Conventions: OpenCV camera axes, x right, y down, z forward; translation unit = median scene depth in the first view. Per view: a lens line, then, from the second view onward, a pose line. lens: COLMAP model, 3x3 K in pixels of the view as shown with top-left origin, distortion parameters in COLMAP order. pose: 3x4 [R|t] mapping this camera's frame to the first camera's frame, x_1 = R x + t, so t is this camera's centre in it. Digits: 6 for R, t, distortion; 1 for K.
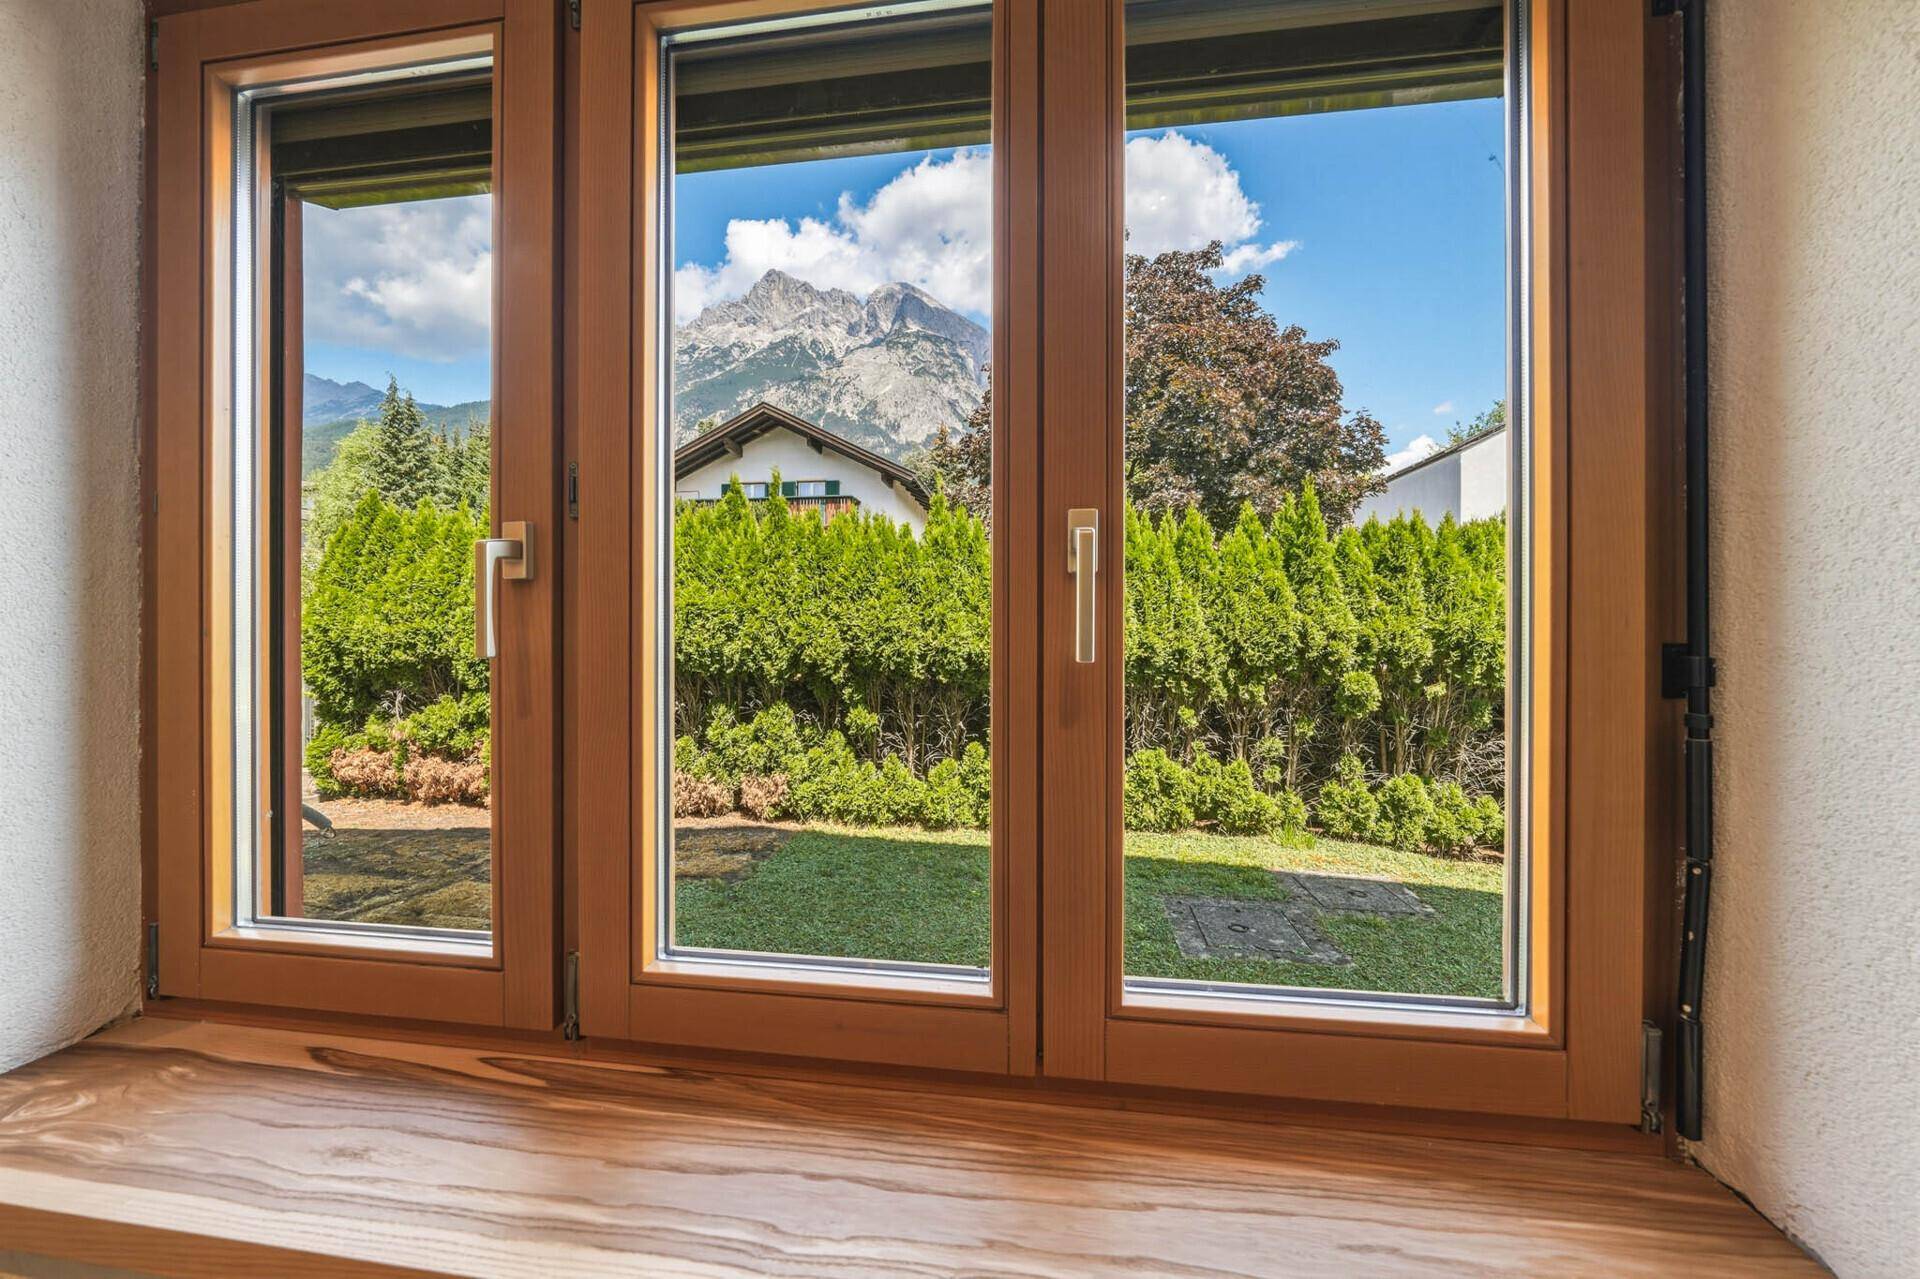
lens RADIAL K [[759.0, 0, 964.9], [0, 759.0, 662.1], [0, 0, 1]] dist [-0.001298, -0.000279]
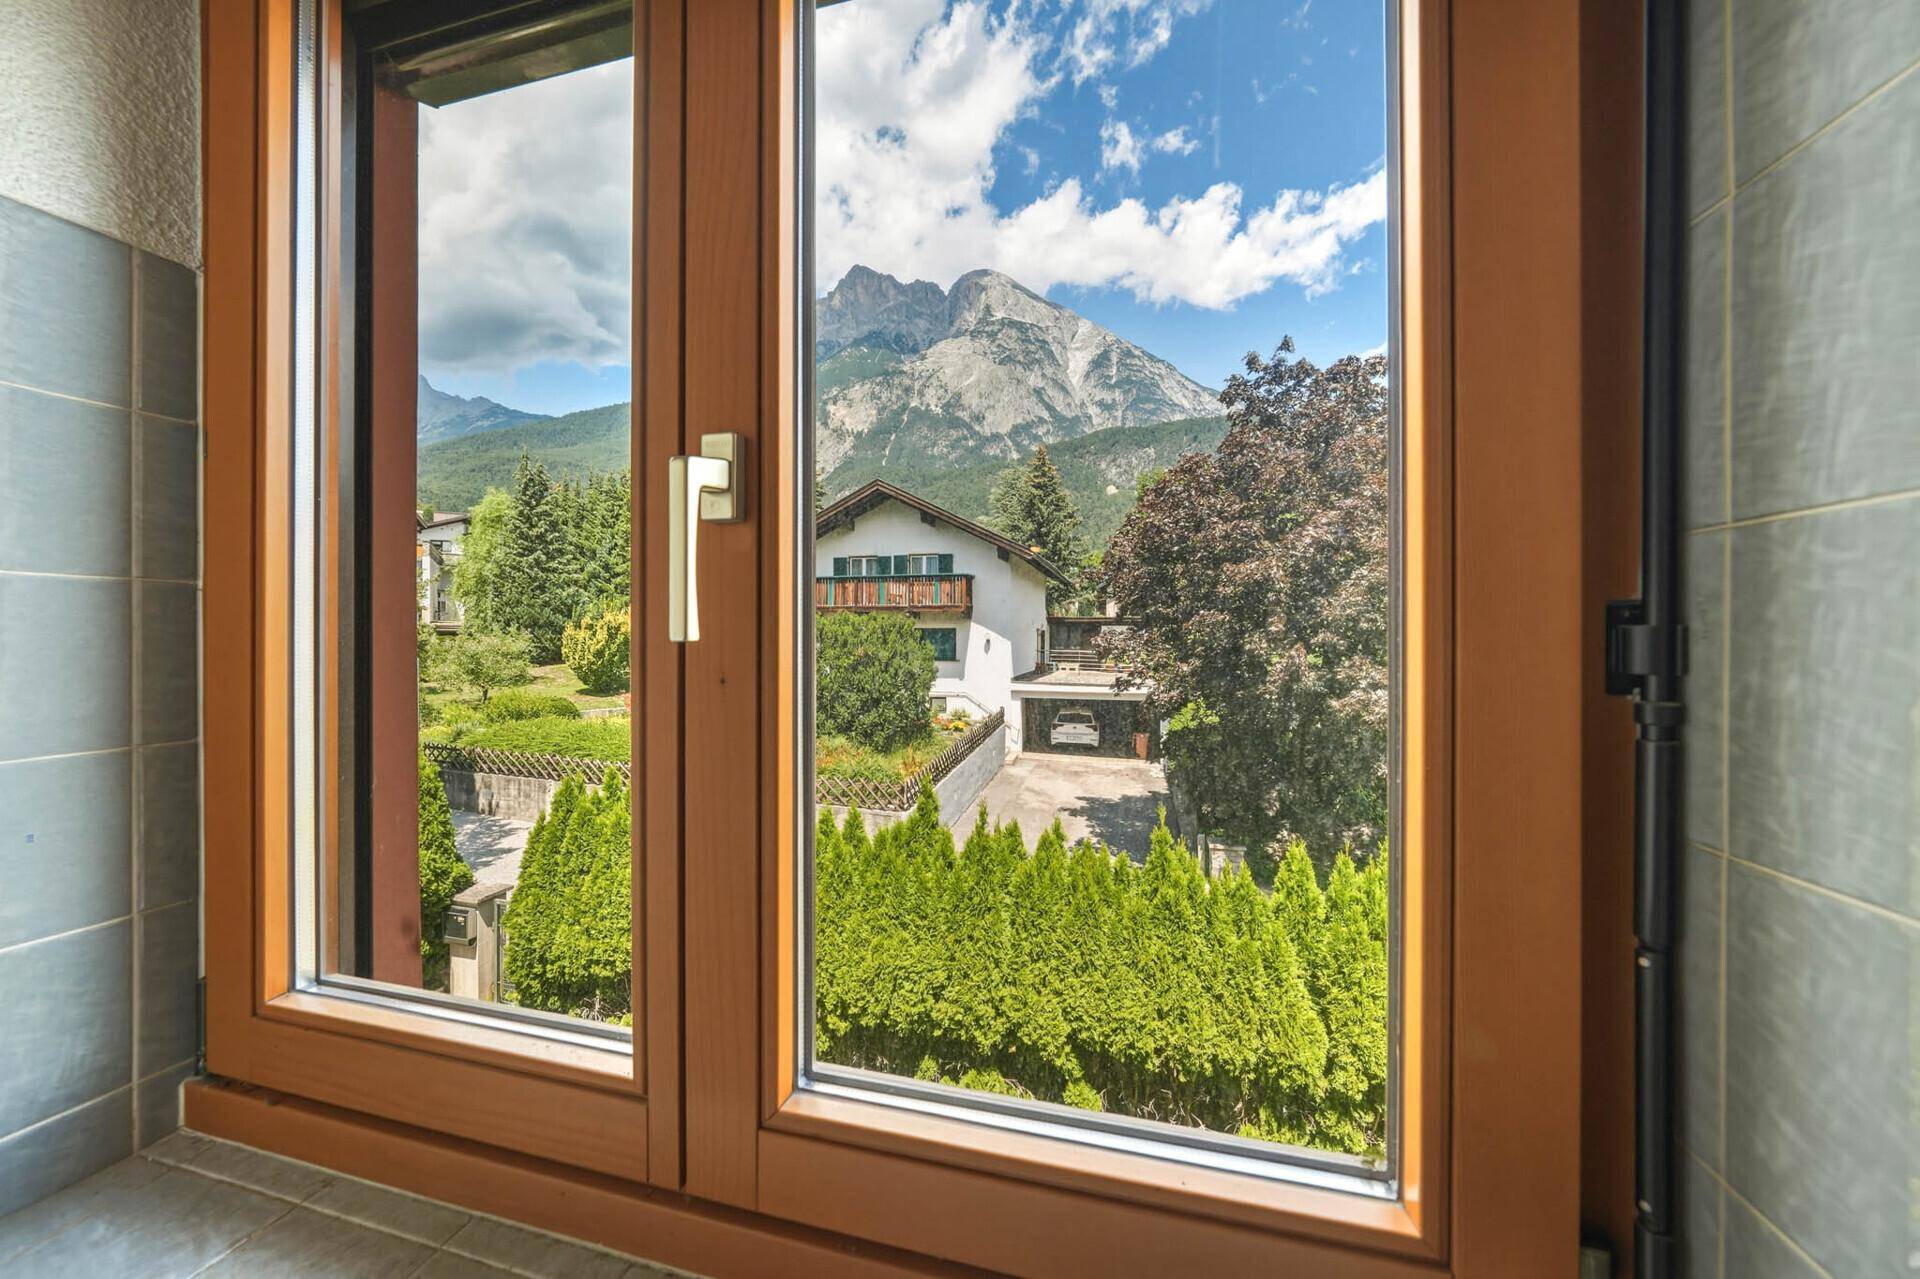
lens RADIAL K [[771.3, 0, 928.8], [0, 771.3, 635.8], [0, 0, 1]] dist [0.000031, -0.000061]
pose [[0.989739, 0.000784, -0.142883, -0.091600], [0.000228, 0.999975, 0.007063, -0.236178], [0.142885, -0.007023, 0.989714, 0.035238]]
